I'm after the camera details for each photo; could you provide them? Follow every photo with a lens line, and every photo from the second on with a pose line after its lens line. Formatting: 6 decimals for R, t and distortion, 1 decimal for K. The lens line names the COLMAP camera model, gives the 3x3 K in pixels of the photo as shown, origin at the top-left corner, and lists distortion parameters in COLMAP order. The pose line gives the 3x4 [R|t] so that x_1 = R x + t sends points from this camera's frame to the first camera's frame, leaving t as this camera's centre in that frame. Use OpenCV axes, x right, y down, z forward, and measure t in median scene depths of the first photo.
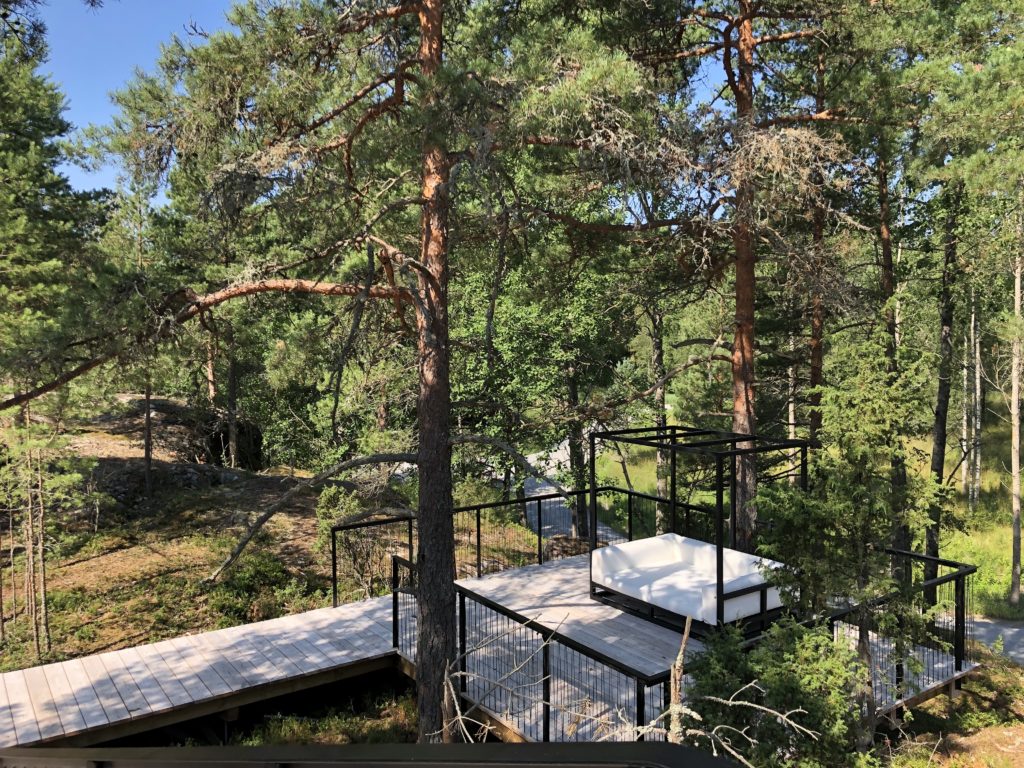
lens RADIAL K [[815.4, 0, 513.1], [0, 815.4, 379.8], [0, 0, 1]] dist [0.011999, -0.015012]
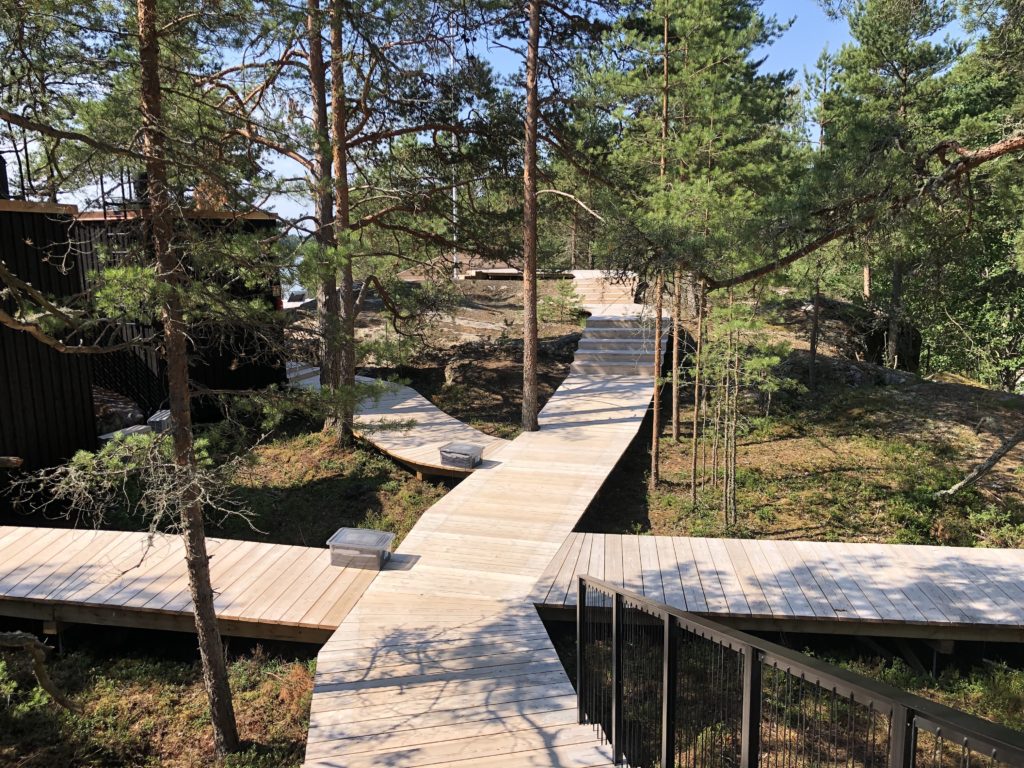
lens RADIAL K [[815.4, 0, 510.4], [0, 815.4, 385.8], [0, 0, 1]] dist [0.011999, -0.015012]
pose [[0.740688, 0.113863, -0.662130, -0.093565], [-0.027560, 0.989854, 0.139390, 0.016953], [0.671284, -0.084996, 0.736311, 0.046555]]
